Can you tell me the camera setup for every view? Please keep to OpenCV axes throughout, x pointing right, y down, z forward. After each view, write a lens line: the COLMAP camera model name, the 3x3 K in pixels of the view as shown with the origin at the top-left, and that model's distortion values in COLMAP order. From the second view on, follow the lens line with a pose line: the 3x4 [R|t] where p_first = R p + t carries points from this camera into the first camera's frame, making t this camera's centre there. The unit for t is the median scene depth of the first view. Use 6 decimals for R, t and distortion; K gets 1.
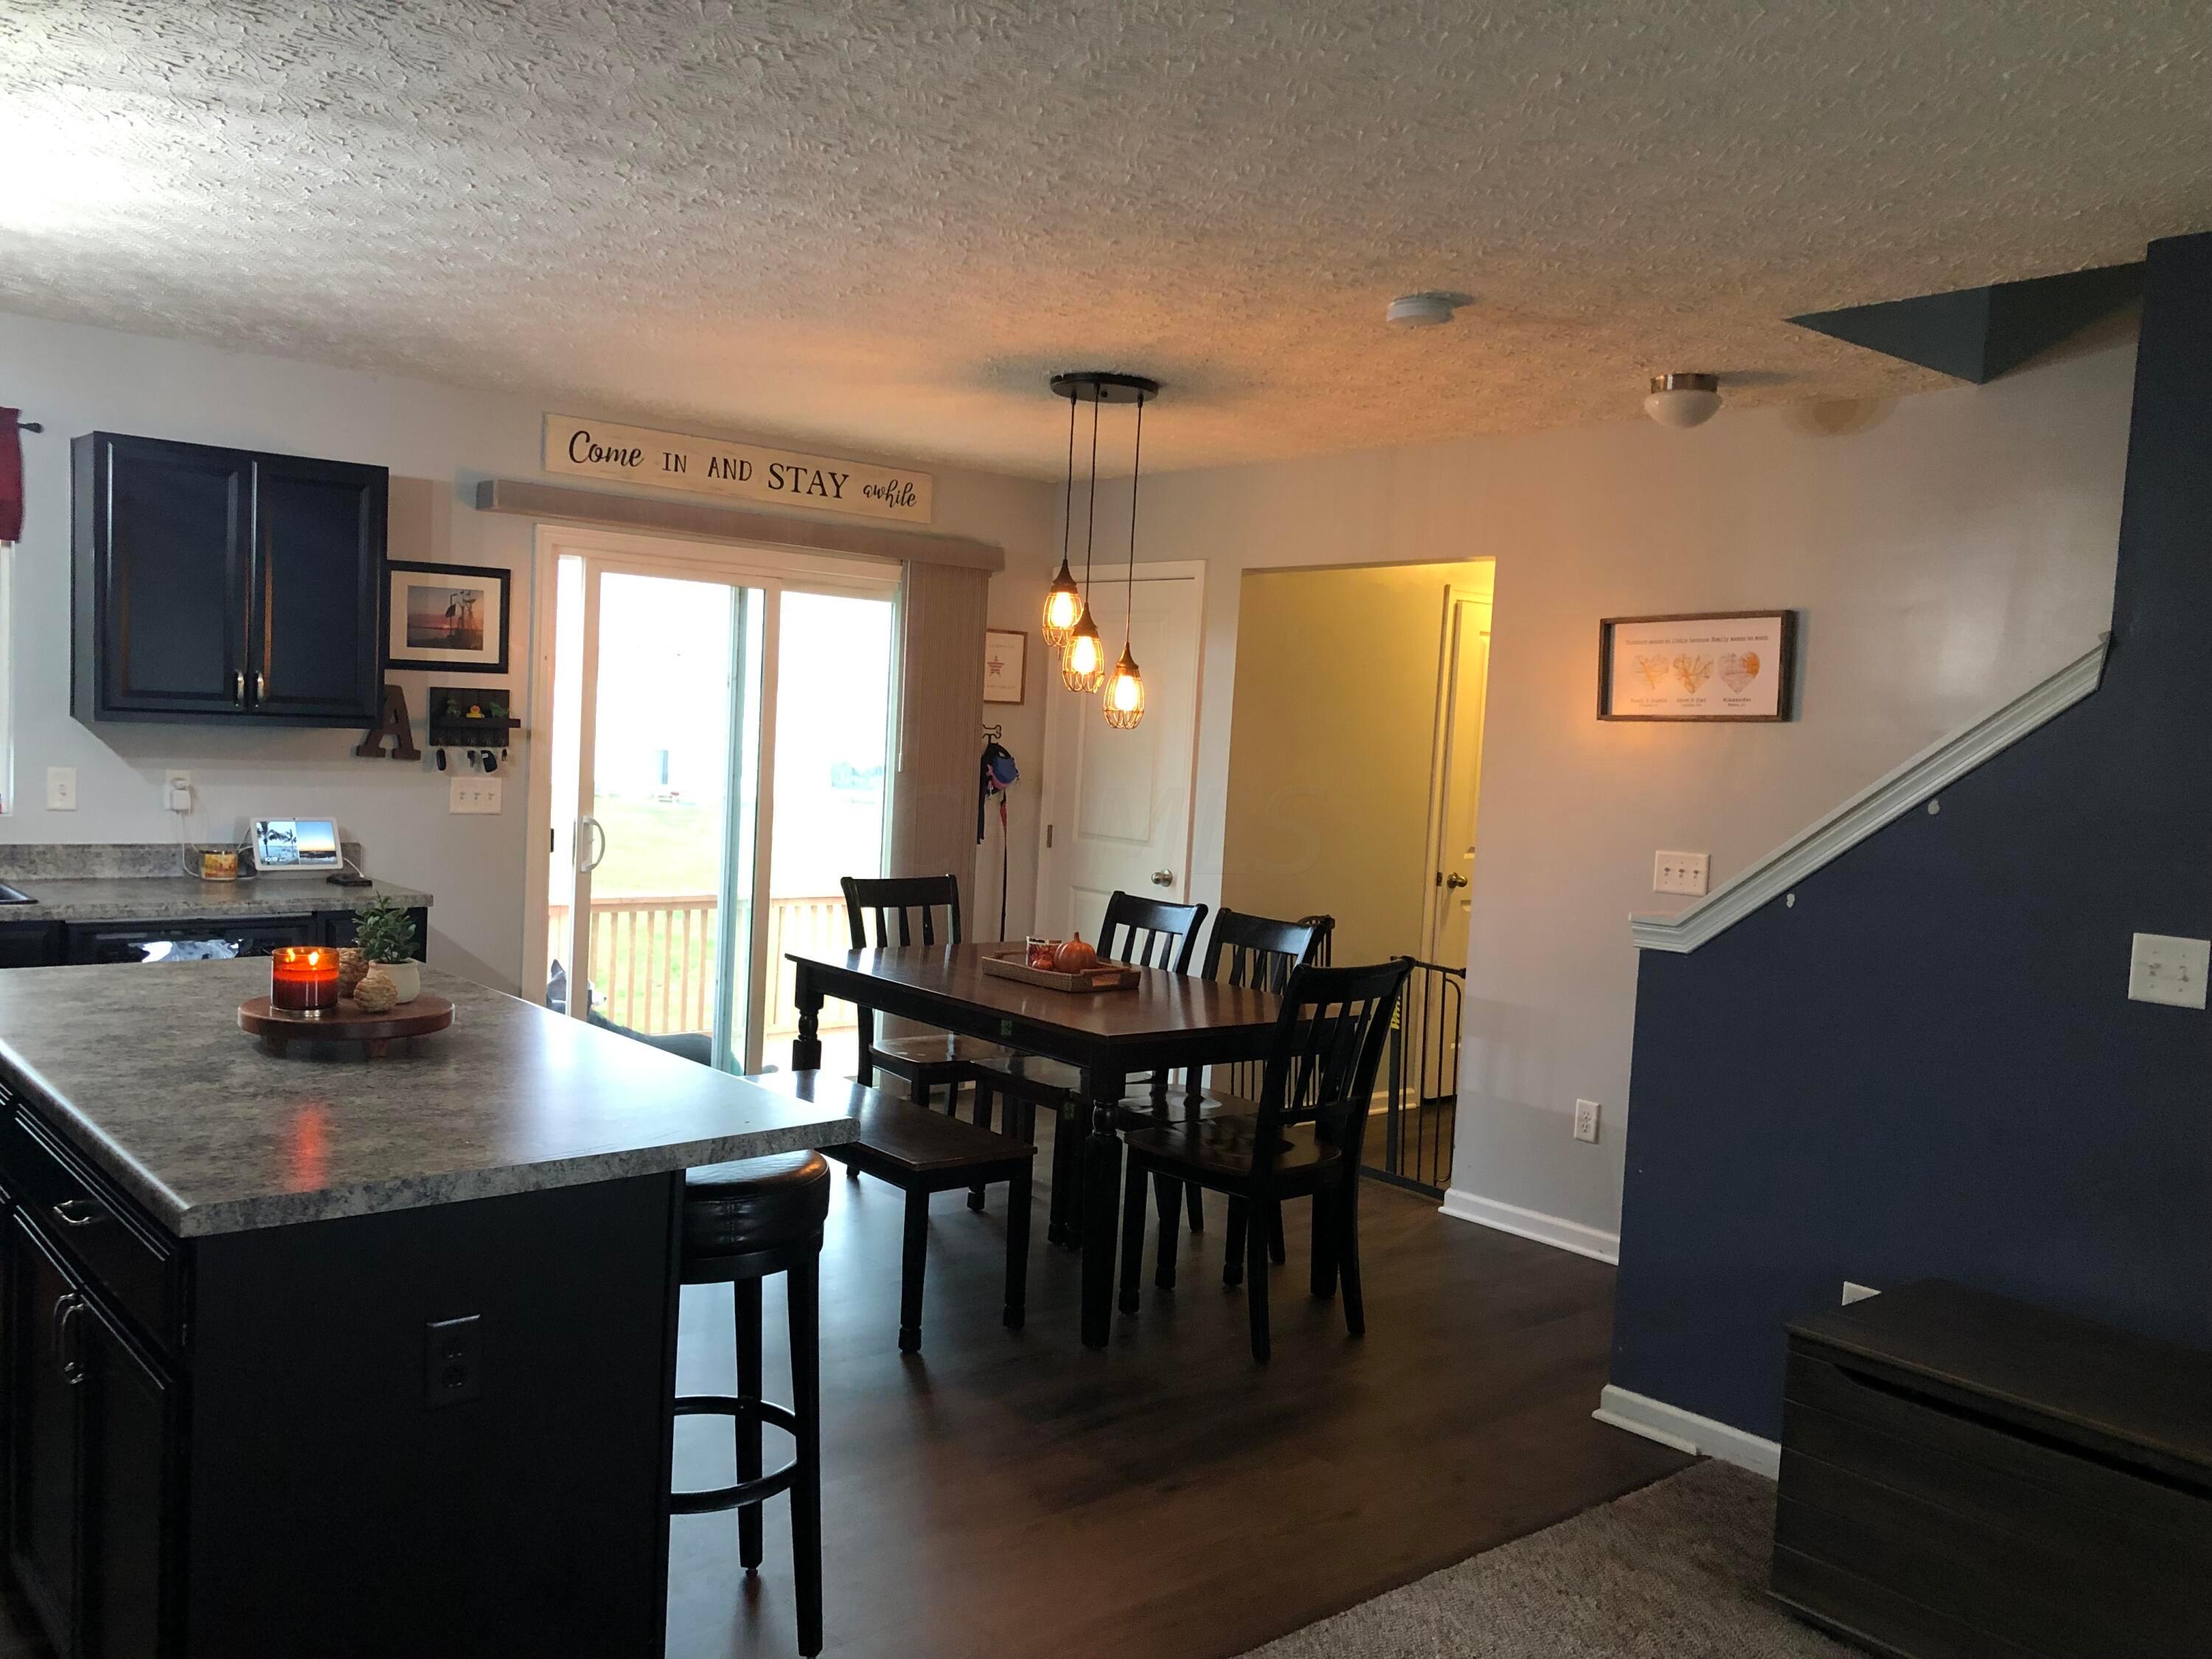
lens RADIAL K [[1820.7, 0, 1092.5], [0, 1820.7, 839.8], [0, 0, 1]] dist [0.102477, -0.183032]
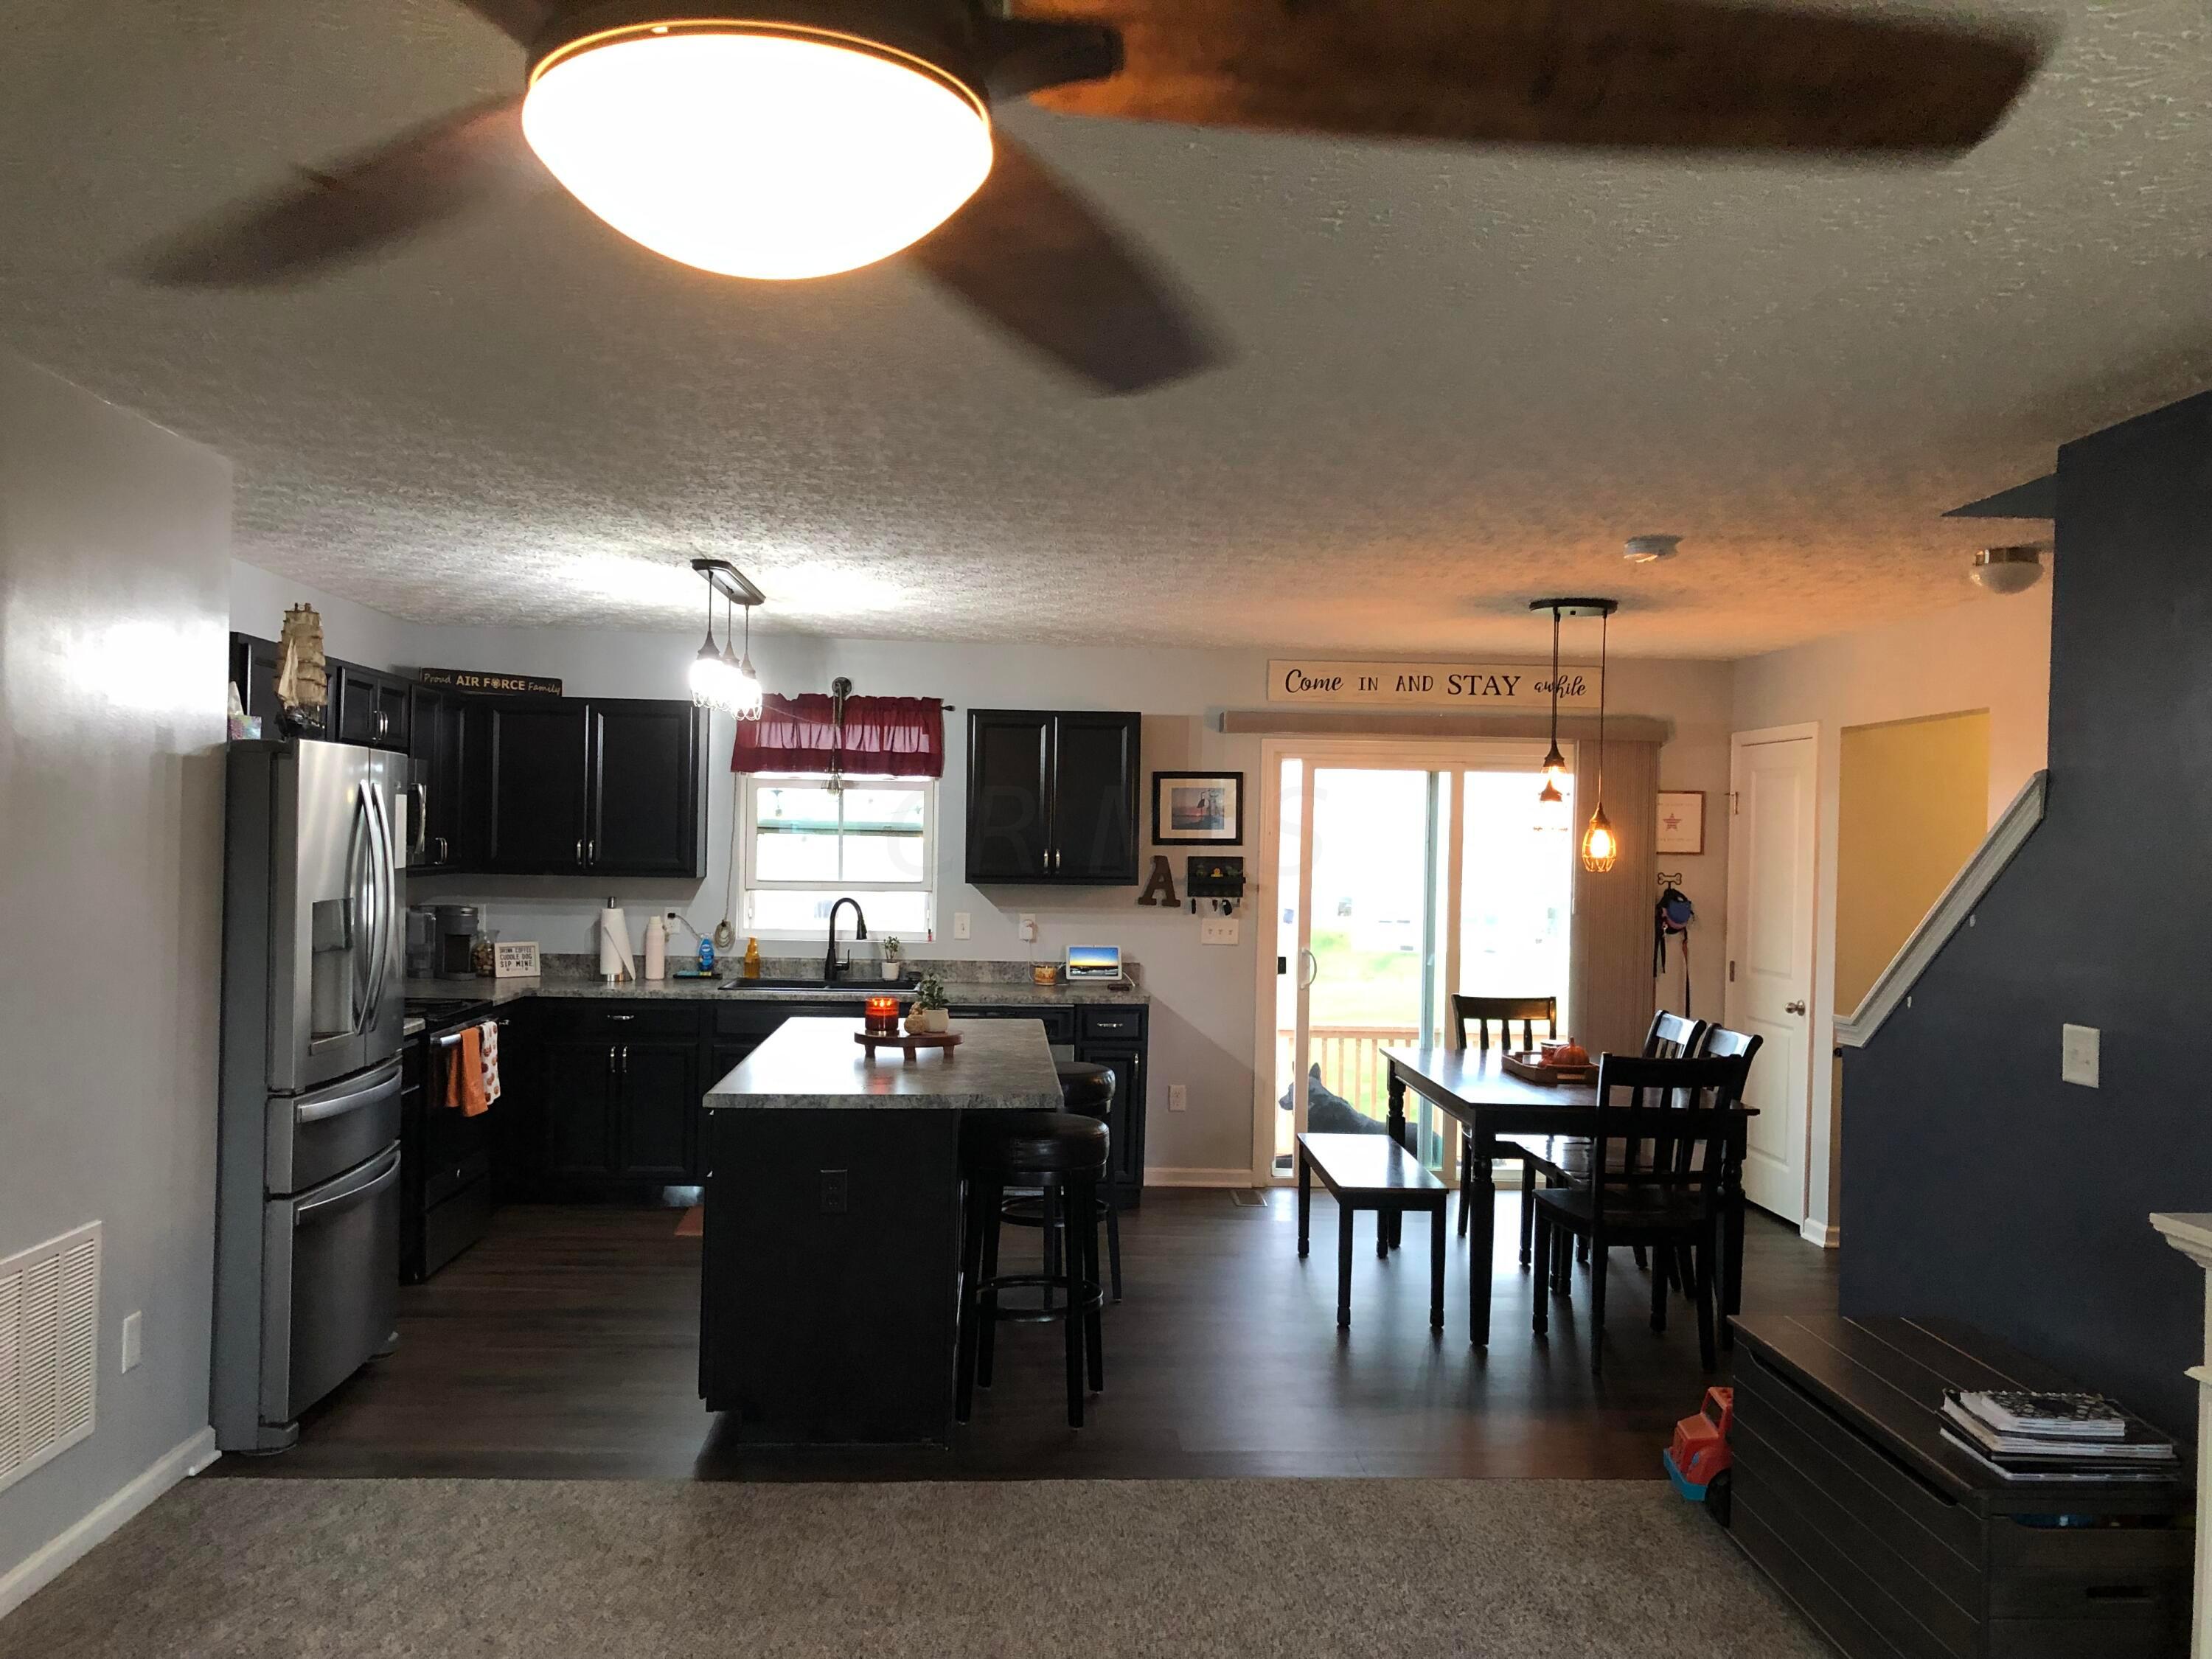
lens RADIAL K [[1820.7, 0, 1092.5], [0, 1820.7, 839.8], [0, 0, 1]] dist [0.102477, -0.183032]
pose [[0.790871, -0.035302, -0.610964, 0.449746], [-0.019476, 0.996377, -0.082783, 0.023806], [0.611673, 0.077369, 0.787318, -0.174832]]
